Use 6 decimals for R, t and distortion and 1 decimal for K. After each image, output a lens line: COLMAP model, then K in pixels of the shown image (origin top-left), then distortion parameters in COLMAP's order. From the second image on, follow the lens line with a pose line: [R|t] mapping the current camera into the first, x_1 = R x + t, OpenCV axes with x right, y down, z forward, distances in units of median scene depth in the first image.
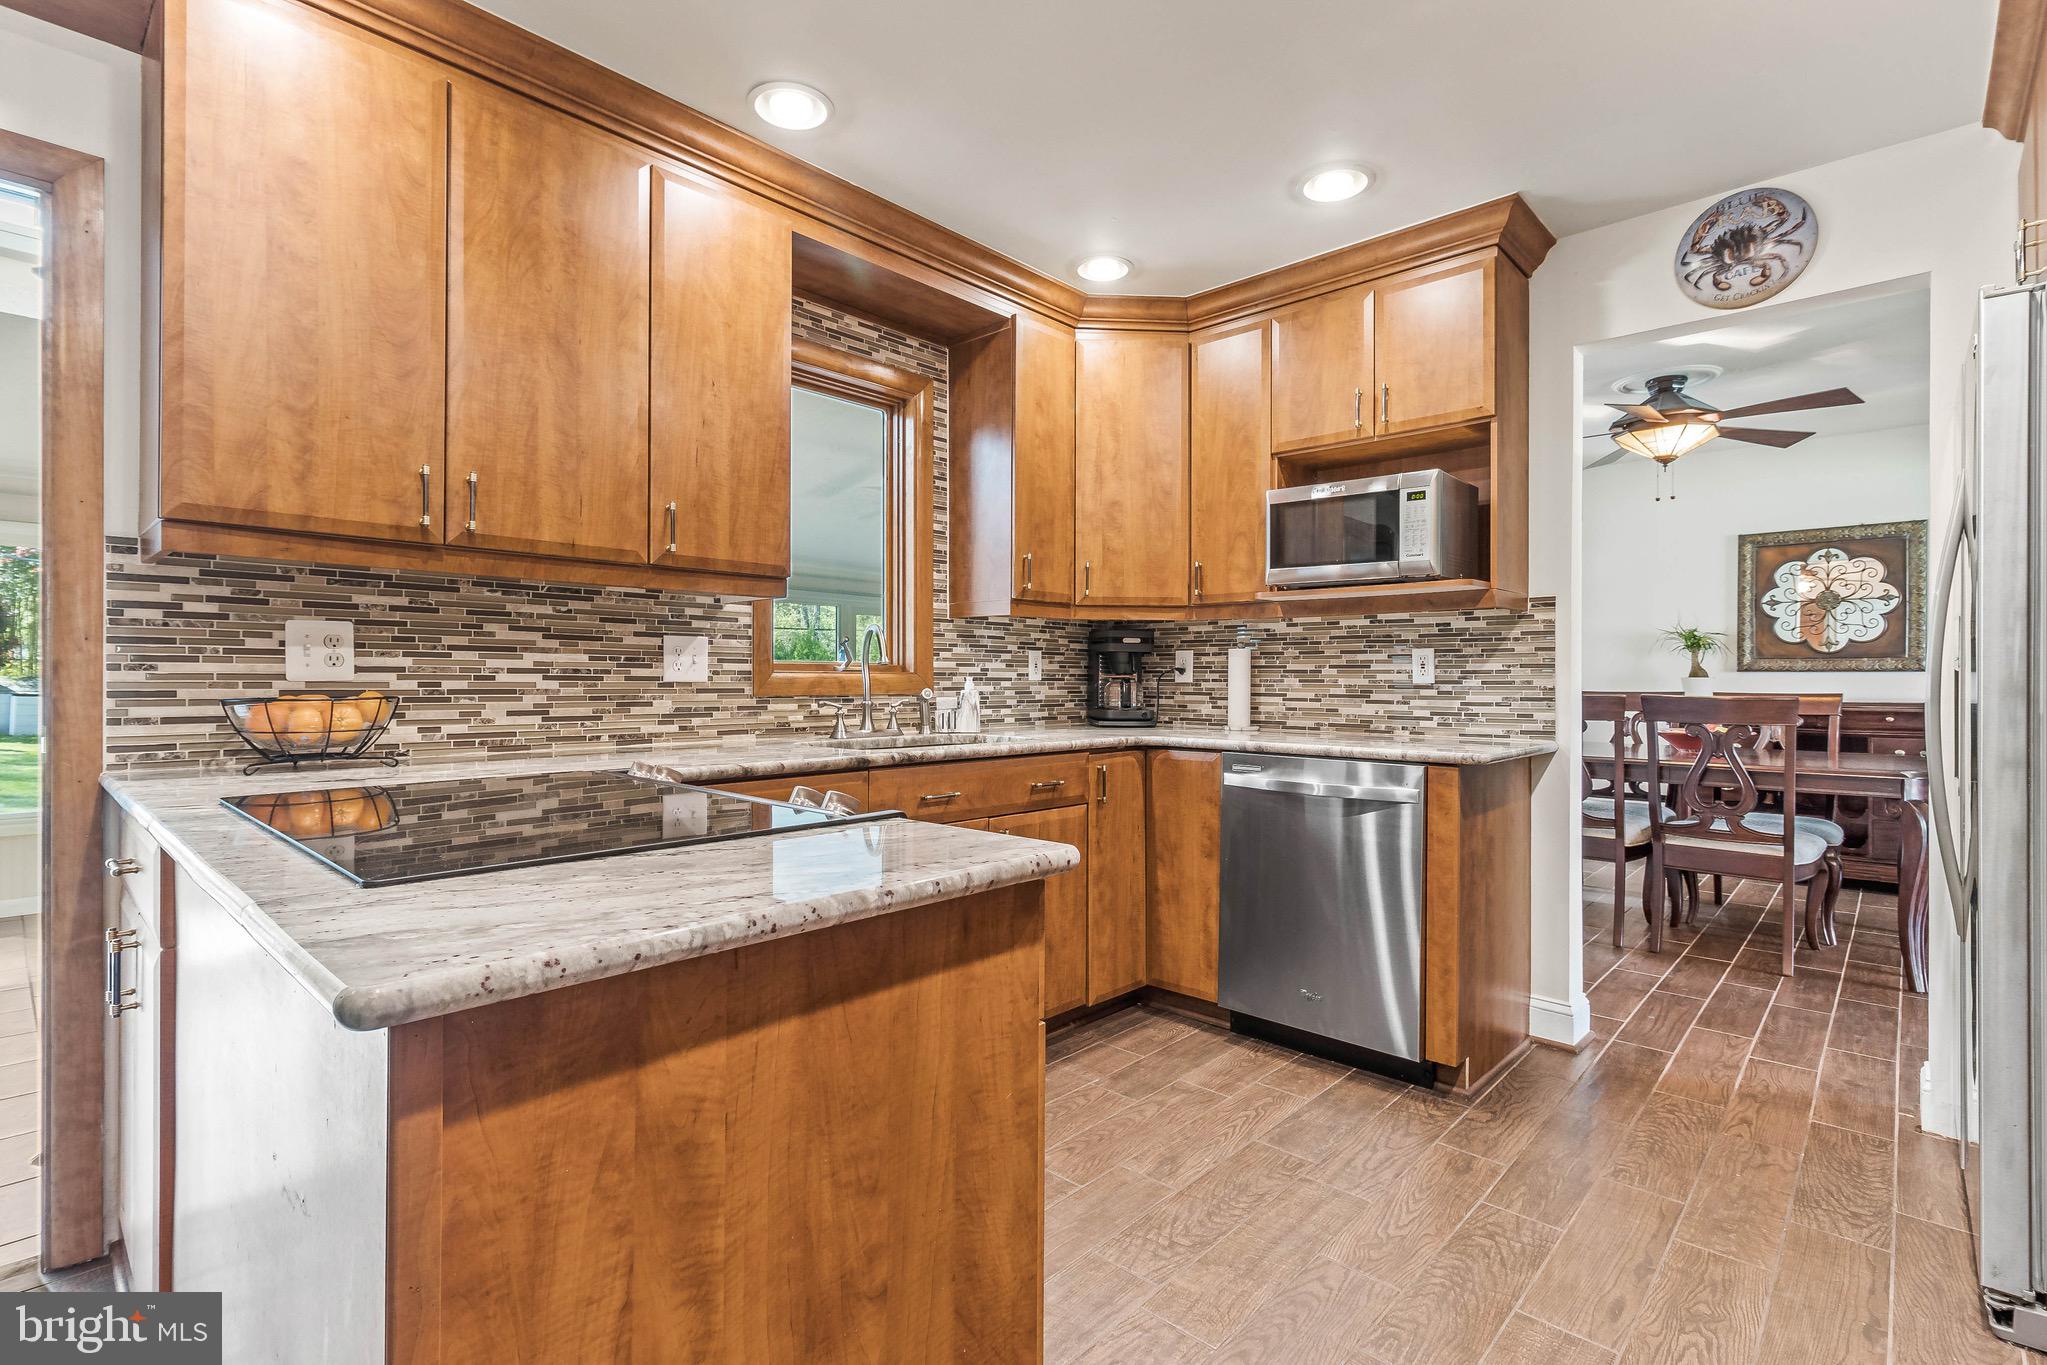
lens RADIAL K [[951.9, 0, 1017.1], [0, 951.9, 684.4], [0, 0, 1]] dist [0.003677, -0.000257]
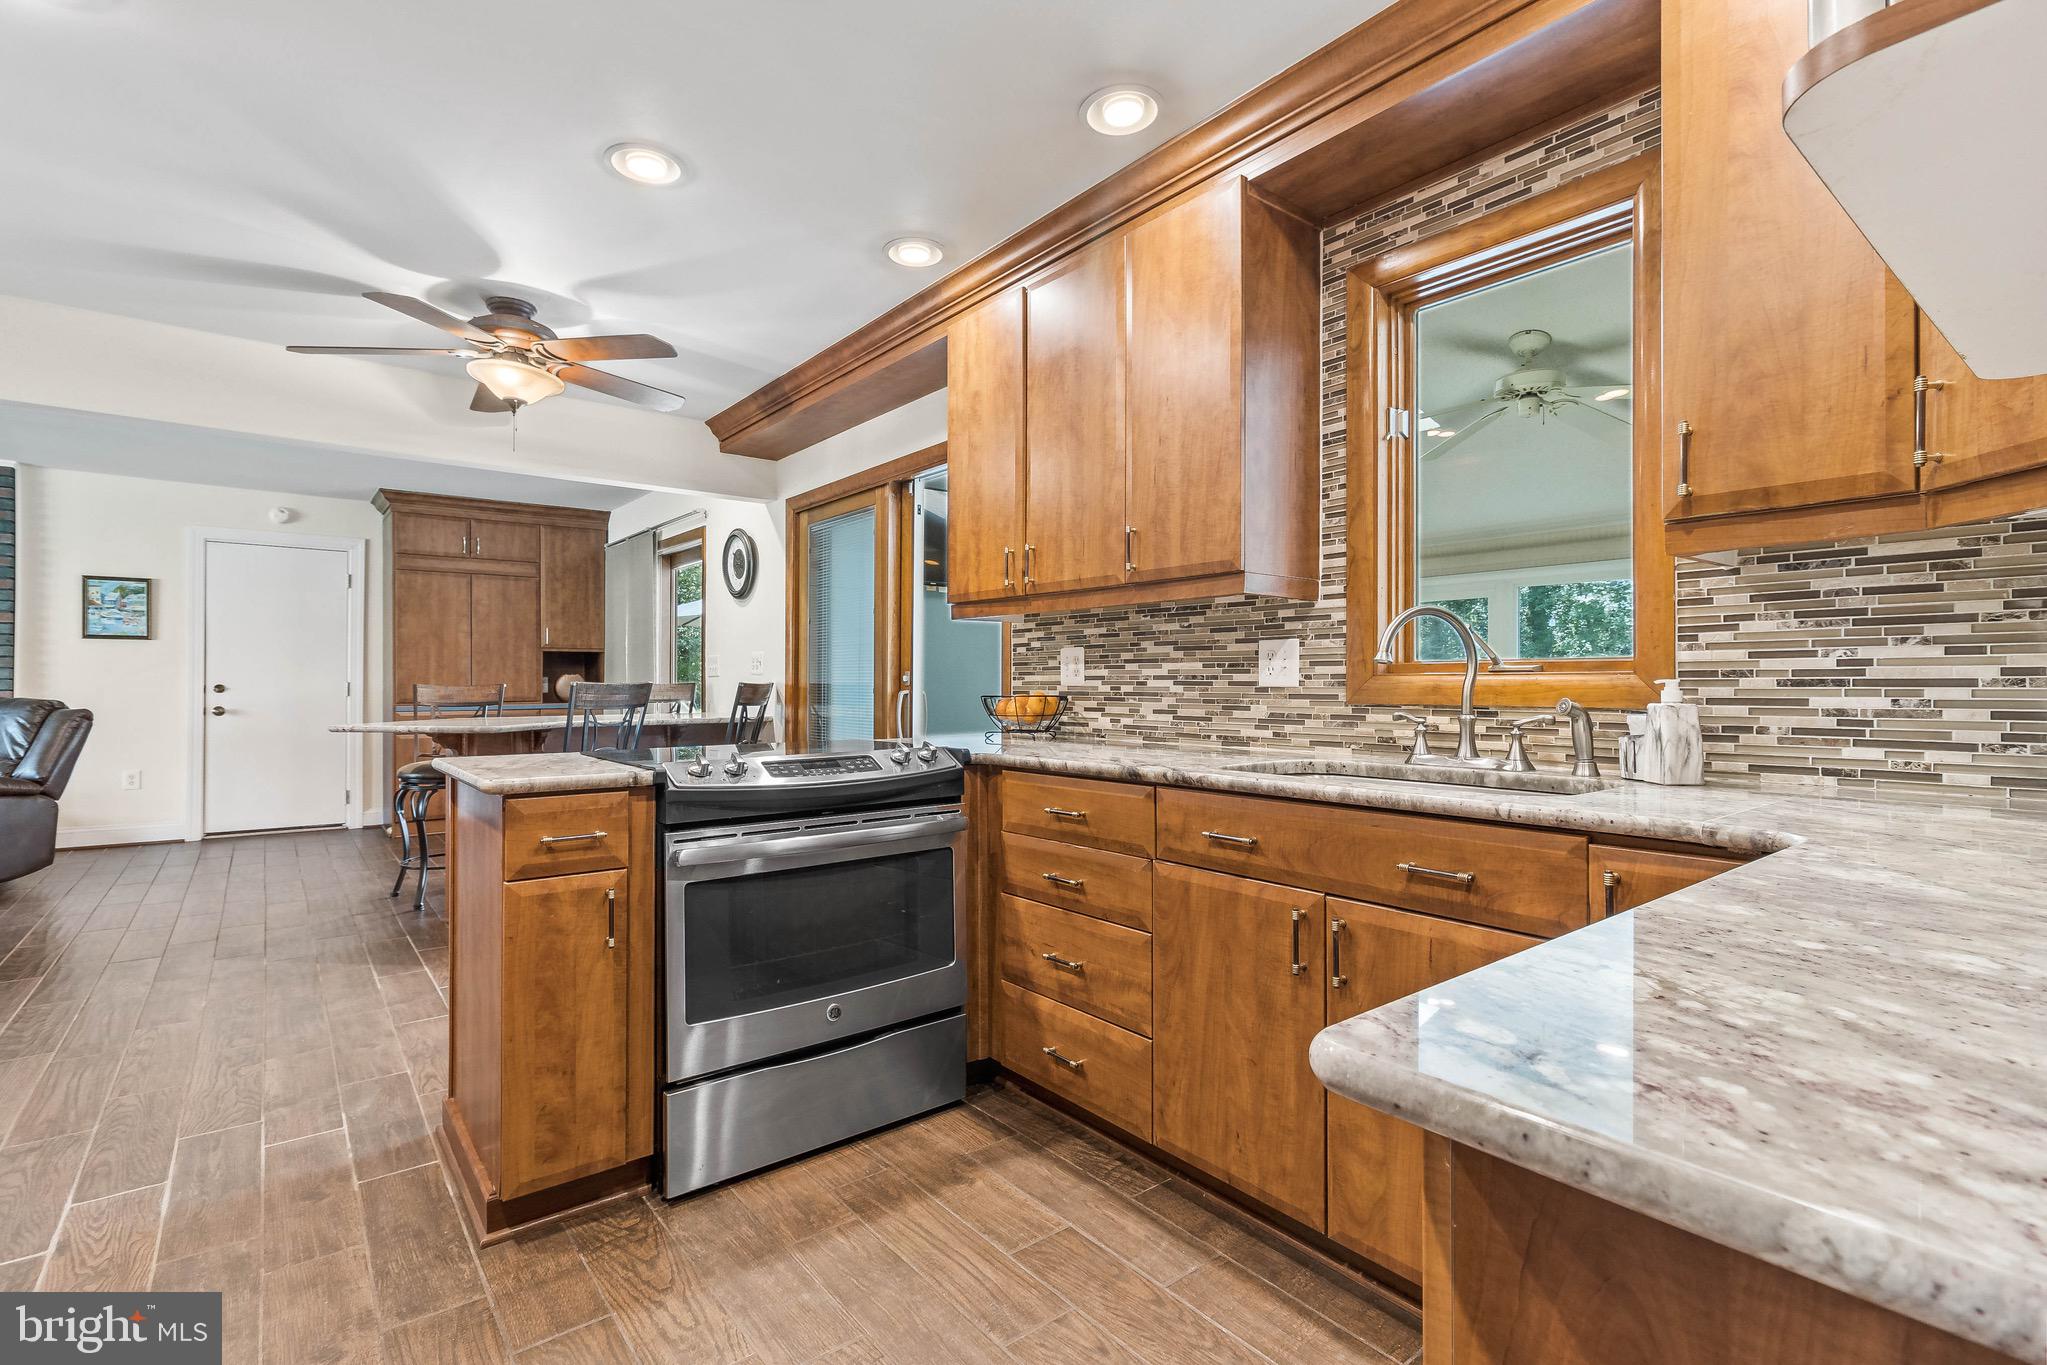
lens RADIAL K [[951.9, 0, 1008.3], [0, 951.9, 679.1], [0, 0, 1]] dist [0.003677, -0.000257]
pose [[-0.152996, -0.008347, -0.988192, 0.576159], [-0.005928, 0.999954, -0.007529, -0.001406], [0.988209, 0.004706, -0.153038, 0.780463]]
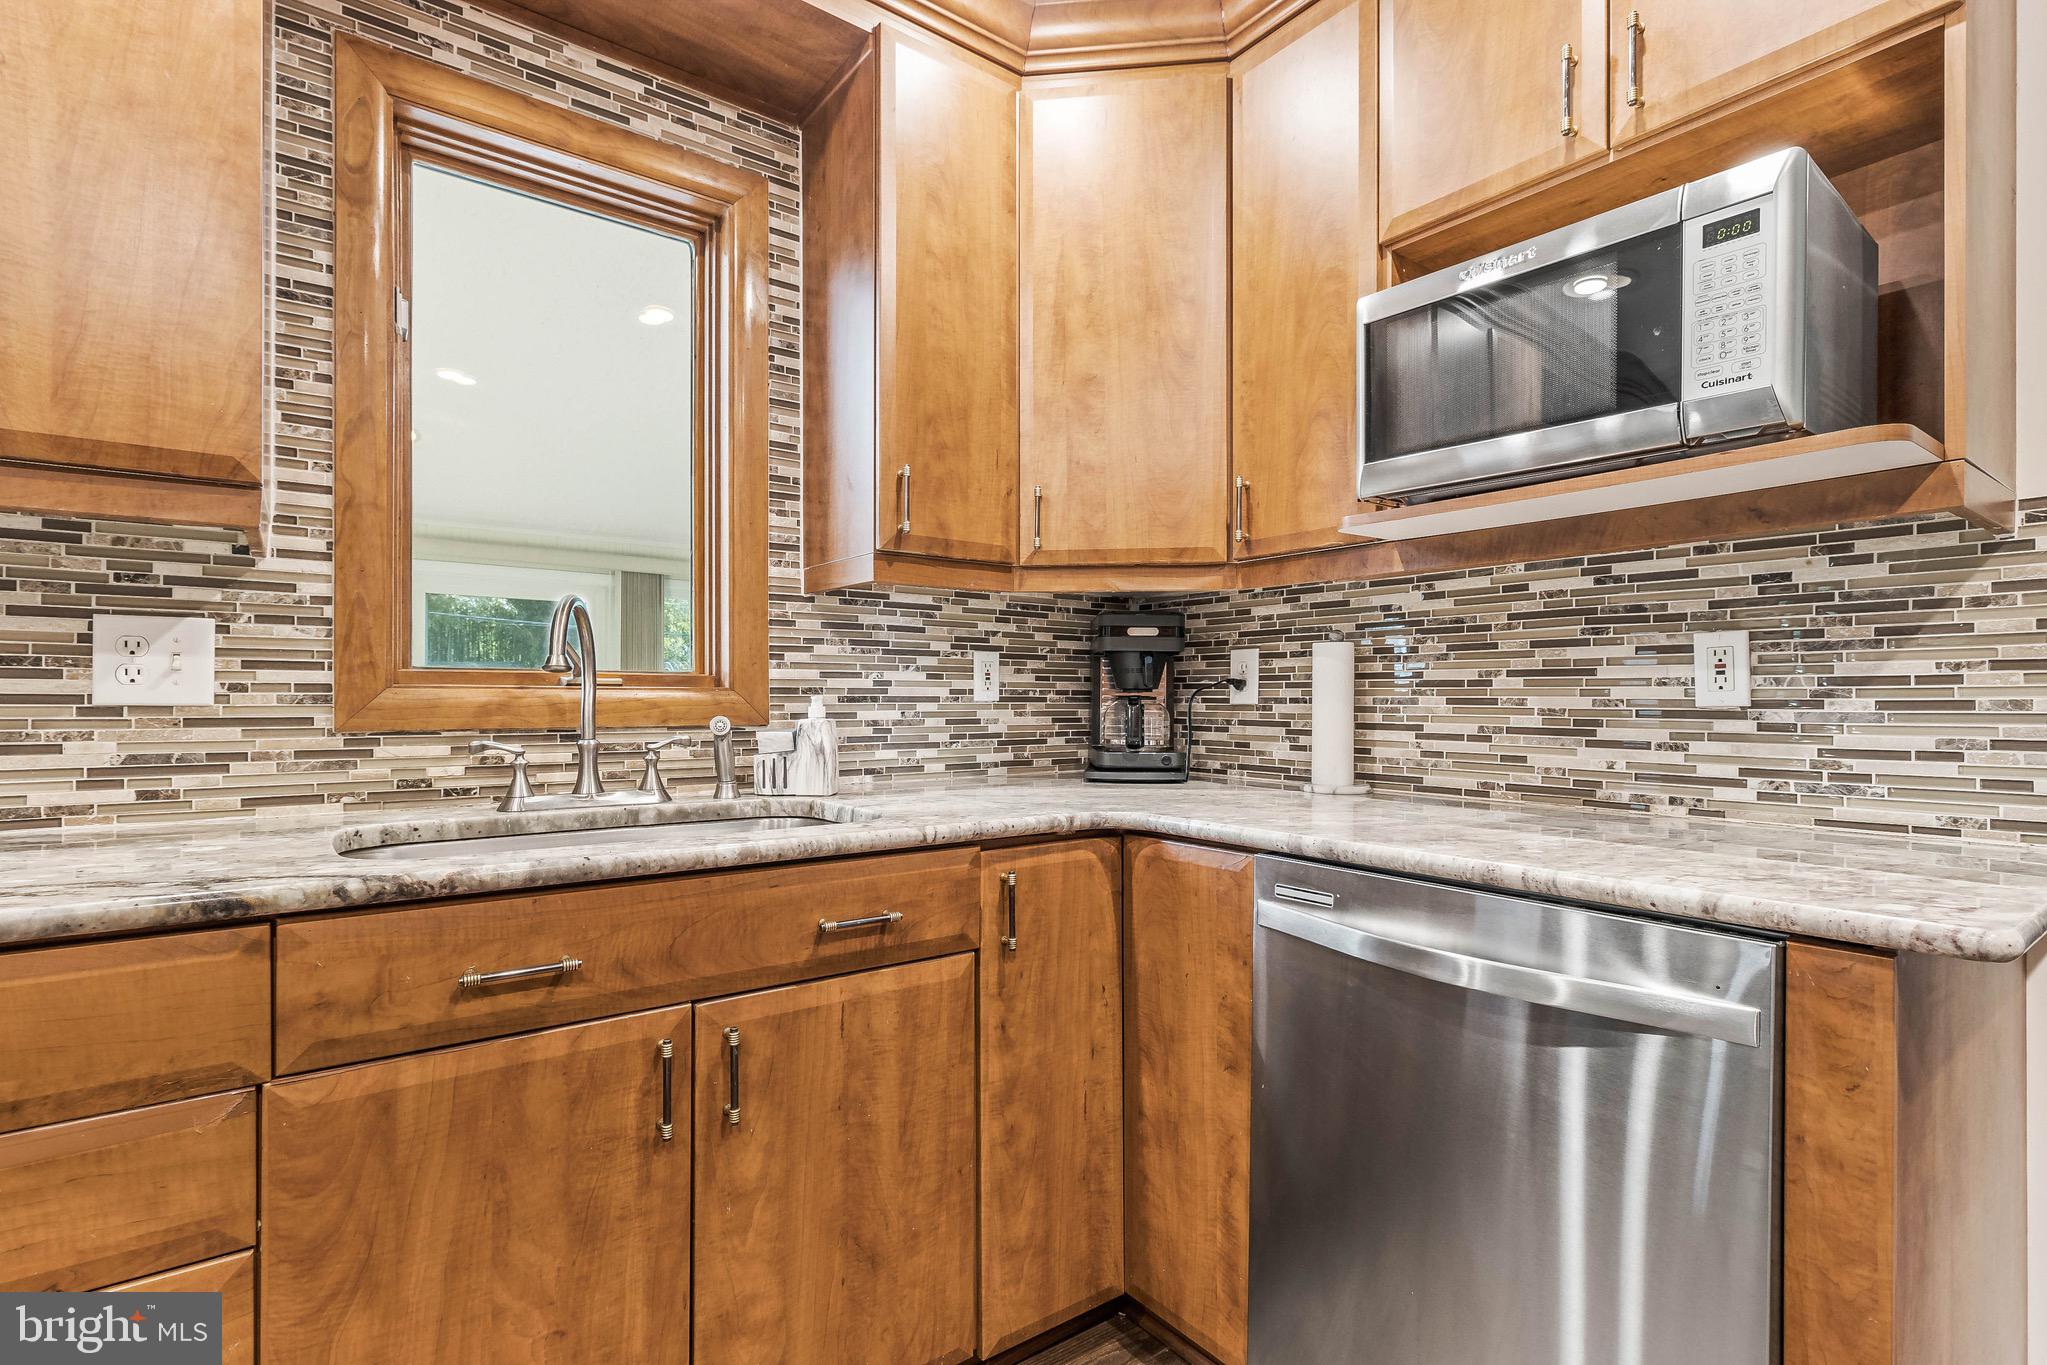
lens RADIAL K [[951.9, 0, 1021.6], [0, 951.9, 700.3], [0, 0, 1]] dist [0.003677, -0.000257]
pose [[0.984805, -0.001647, -0.173659, 0.180692], [0.000850, 0.999989, -0.004664, -0.002213], [0.173664, 0.004445, 0.984795, 0.510140]]
